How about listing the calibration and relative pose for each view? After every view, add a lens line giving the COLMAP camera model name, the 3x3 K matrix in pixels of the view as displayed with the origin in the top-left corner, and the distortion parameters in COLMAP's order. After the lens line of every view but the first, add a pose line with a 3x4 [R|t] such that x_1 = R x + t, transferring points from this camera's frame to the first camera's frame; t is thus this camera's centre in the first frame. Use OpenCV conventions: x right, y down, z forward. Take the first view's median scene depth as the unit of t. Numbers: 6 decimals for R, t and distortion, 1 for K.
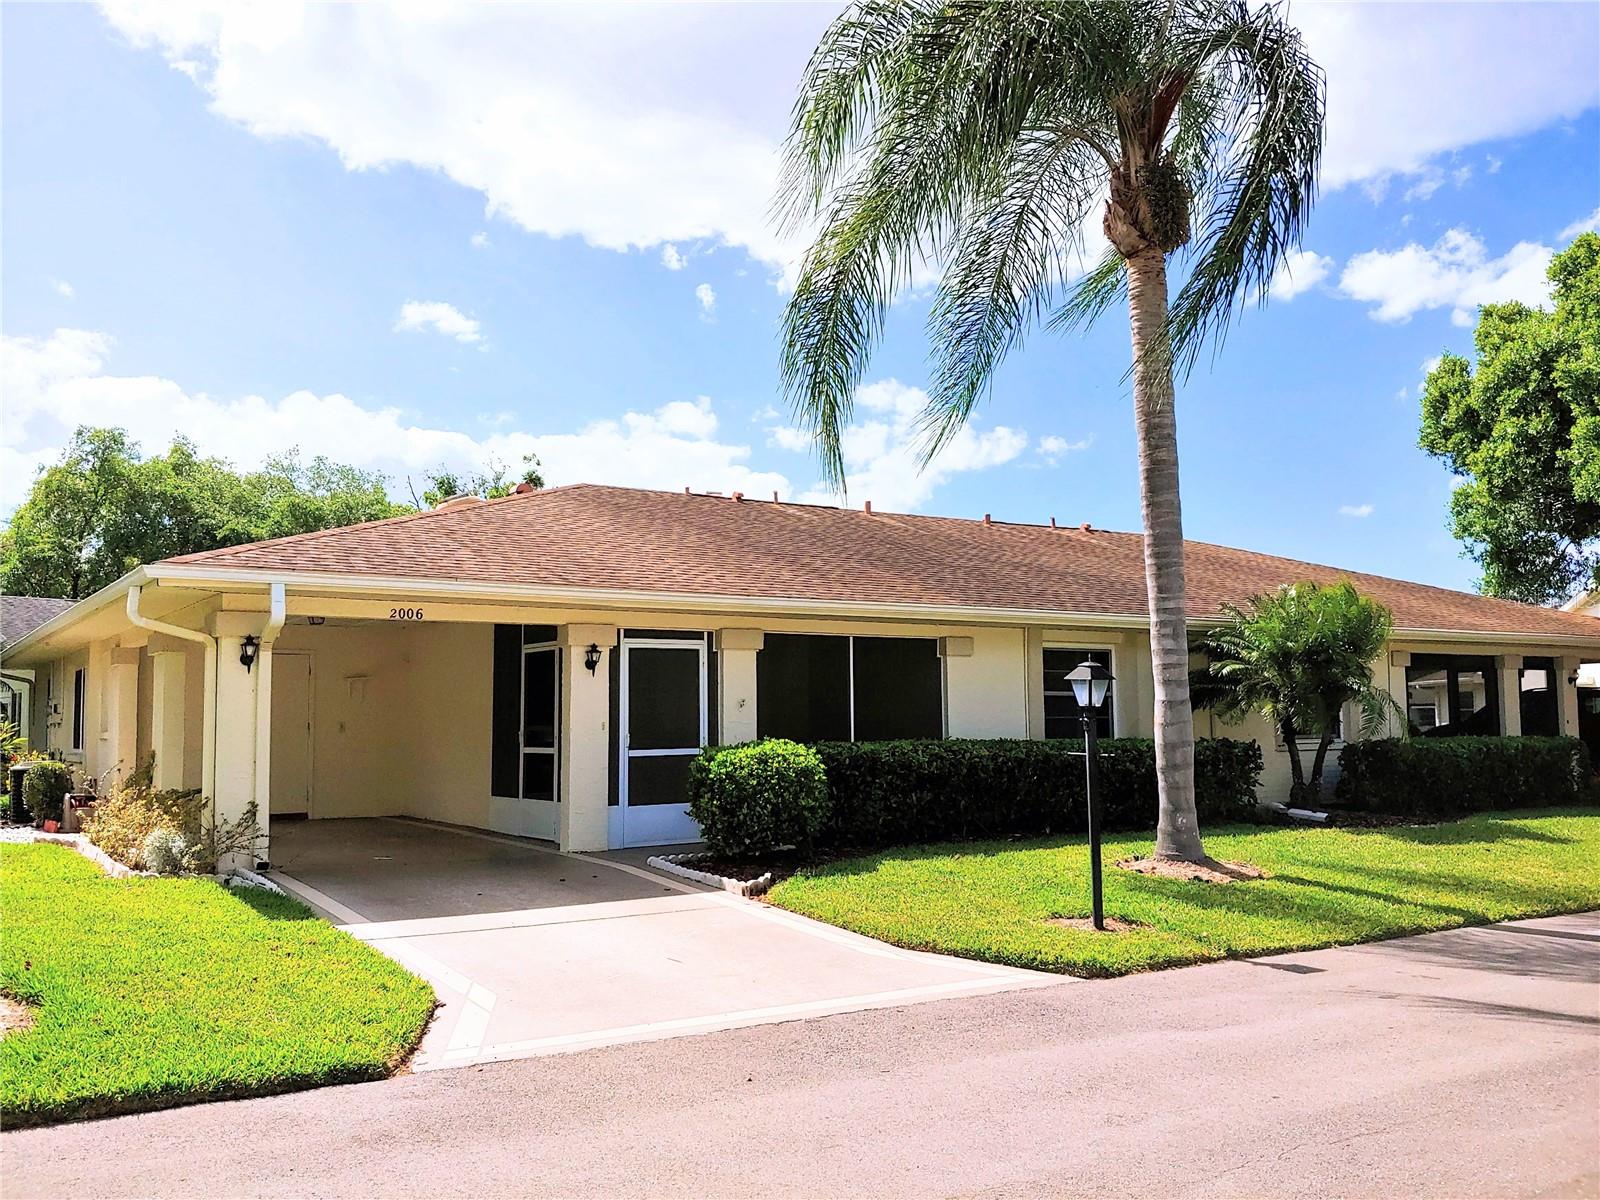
lens RADIAL K [[1421.0, 0, 800.2], [0, 1421.0, 599.0], [0, 0, 1]] dist [0.017485, 0.007736]
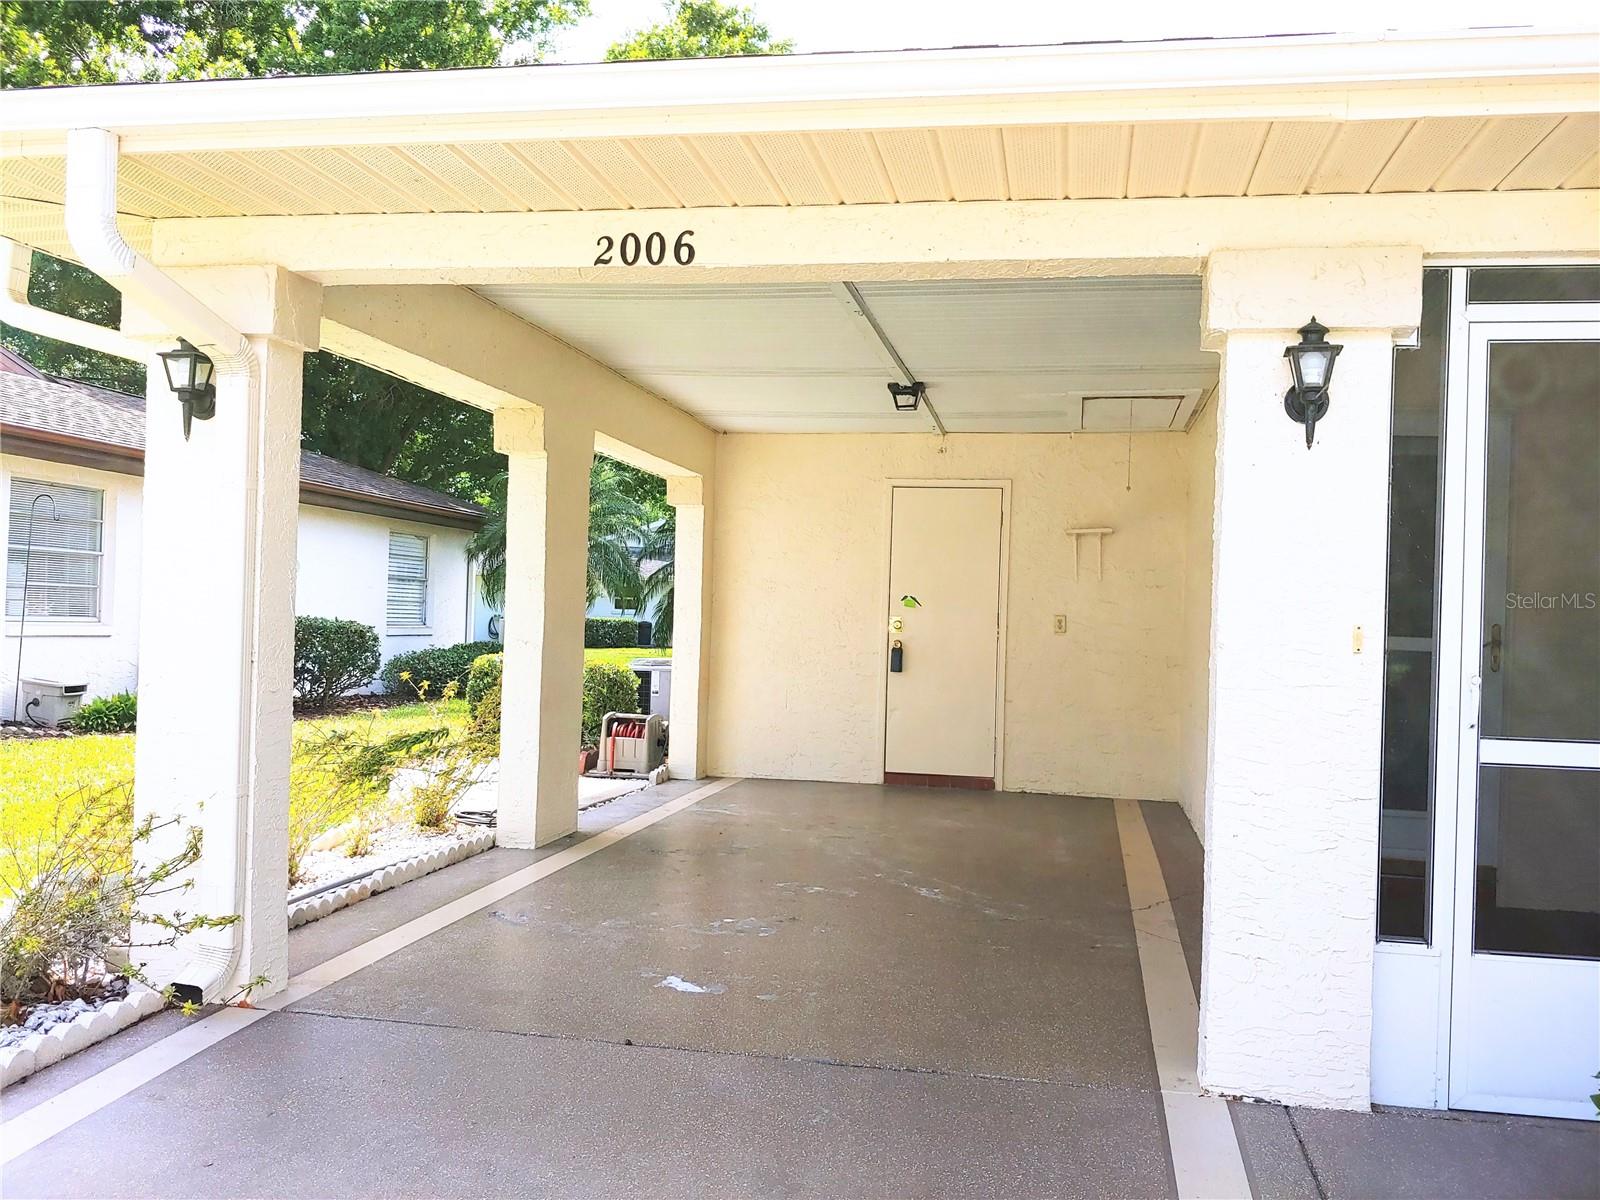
lens RADIAL K [[1421.0, 0, 800.4], [0, 1421.0, 599.8], [0, 0, 1]] dist [0.017485, 0.007736]
pose [[0.725755, 0.025725, -0.687472, -0.032594], [0.018984, 0.998171, 0.057393, 0.063863], [0.687691, -0.054705, 0.723939, 0.727798]]
